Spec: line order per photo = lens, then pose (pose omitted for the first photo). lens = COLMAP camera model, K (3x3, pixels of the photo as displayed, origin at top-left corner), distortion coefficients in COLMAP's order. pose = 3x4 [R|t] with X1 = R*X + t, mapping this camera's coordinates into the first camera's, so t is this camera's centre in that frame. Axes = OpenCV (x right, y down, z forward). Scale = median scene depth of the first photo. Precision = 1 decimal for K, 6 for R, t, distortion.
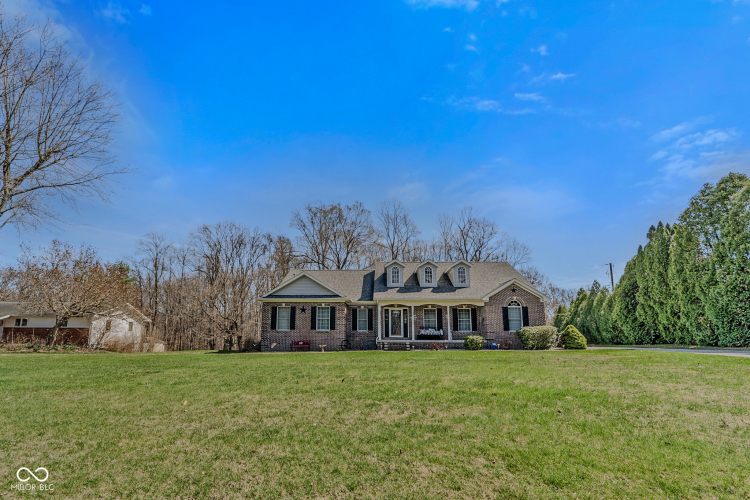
lens RADIAL K [[346.2, 0, 376.4], [0, 346.2, 257.7], [0, 0, 1]] dist [0.002605, 0.000223]
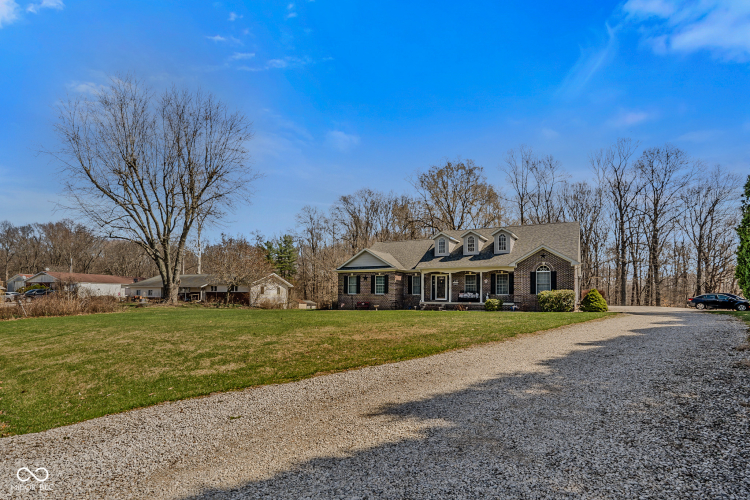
lens RADIAL K [[392.4, 0, 373.7], [0, 392.4, 246.5], [0, 0, 1]] dist [-0.001256, -0.000068]
pose [[0.898297, -0.053491, -0.436120, 0.445885], [0.092637, 0.993308, 0.068979, -0.060627], [0.429511, -0.102365, 0.897241, -0.264729]]
